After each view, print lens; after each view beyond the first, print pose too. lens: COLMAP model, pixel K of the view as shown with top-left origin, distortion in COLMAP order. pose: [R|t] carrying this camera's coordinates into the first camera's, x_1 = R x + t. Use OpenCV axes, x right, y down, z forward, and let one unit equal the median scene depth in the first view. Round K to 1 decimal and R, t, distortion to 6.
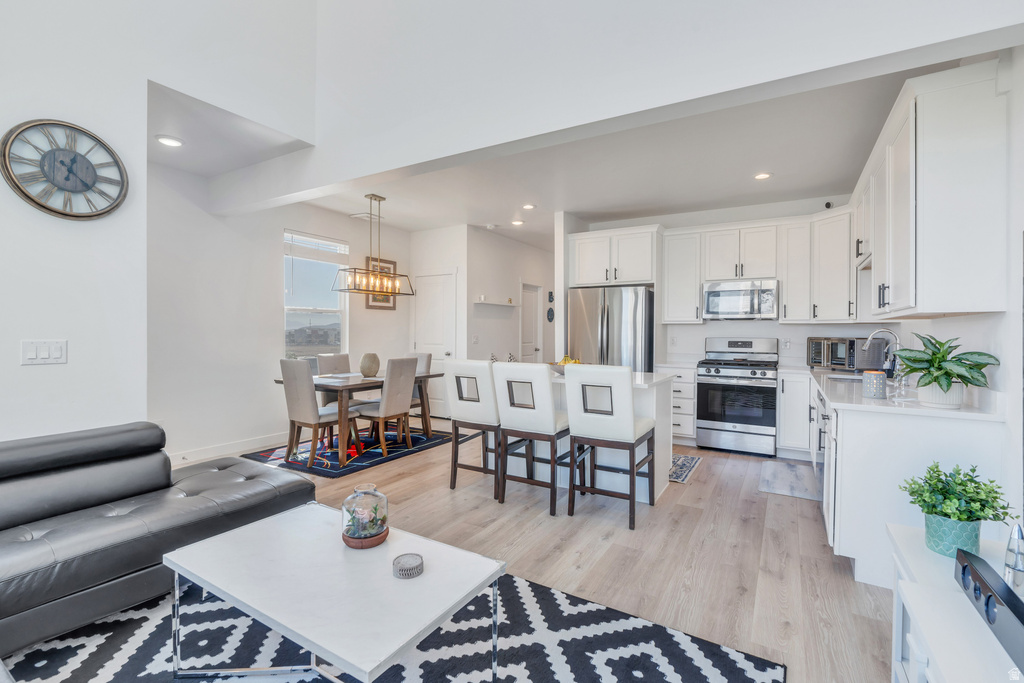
lens RADIAL K [[464.5, 0, 522.3], [0, 464.5, 336.8], [0, 0, 1]] dist [-0.001951, -0.000017]
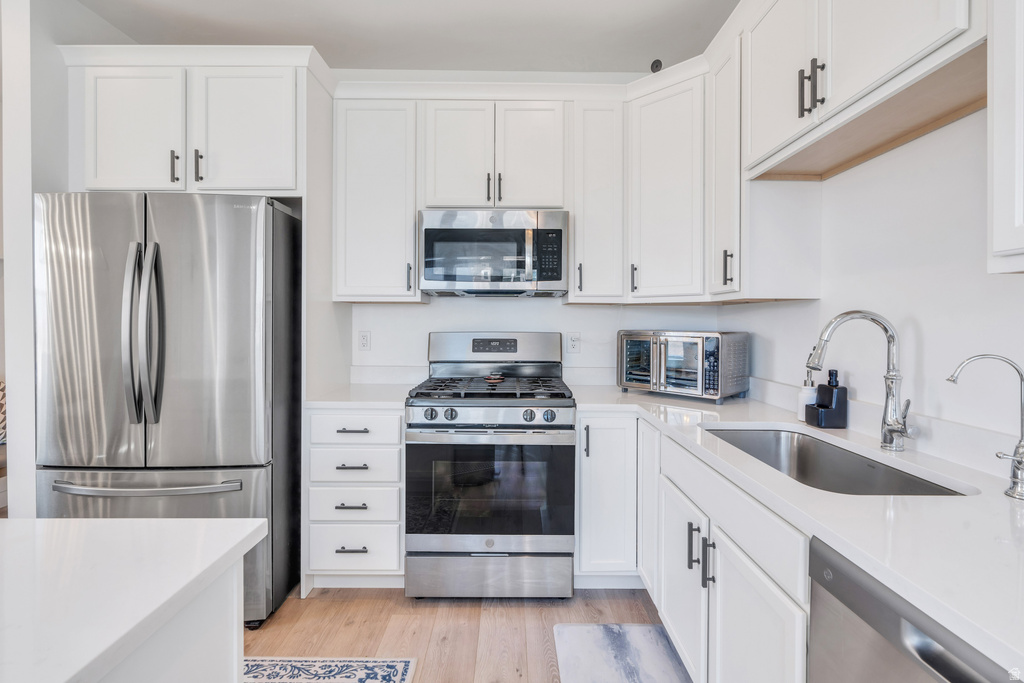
lens RADIAL K [[465.5, 0, 515.0], [0, 465.5, 323.6], [0, 0, 1]] dist [-0.001286, -0.000010]
pose [[0.866523, -0.006066, 0.499100, 0.256822], [0.007085, 0.999975, -0.000146, -0.006695], [-0.499086, 0.003663, 0.866545, 0.597791]]
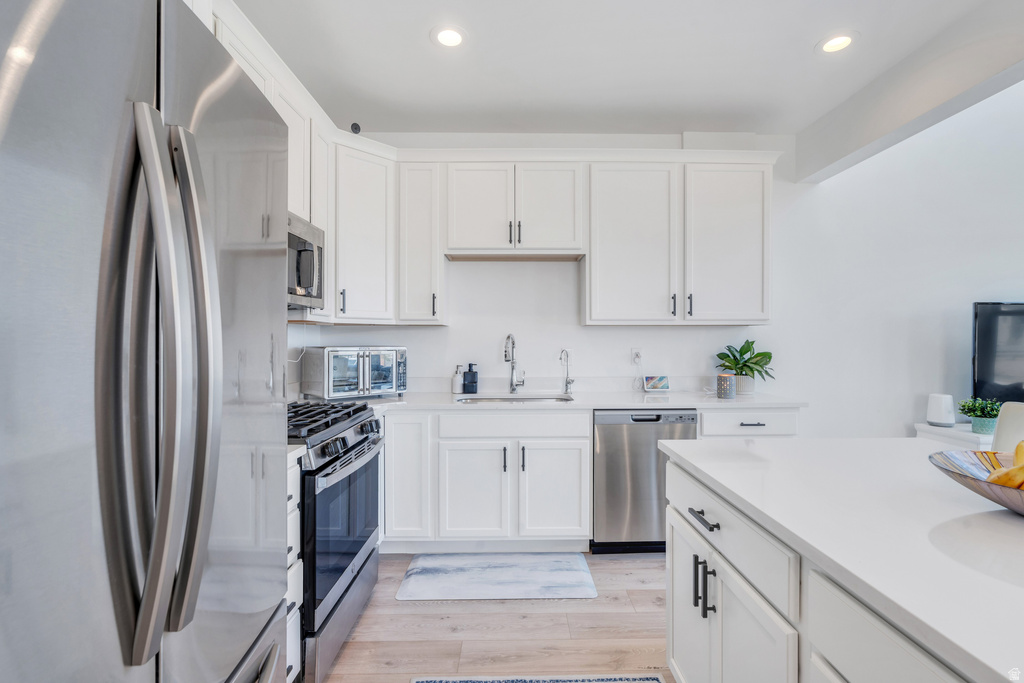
lens RADIAL K [[464.5, 0, 522.3], [0, 464.5, 336.8], [0, 0, 1]] dist [-0.001951, -0.000017]
pose [[-0.514347, -0.000779, 0.857582, 0.026132], [0.005307, 0.999978, 0.004092, -0.011692], [-0.857566, 0.006656, -0.514331, 1.045918]]
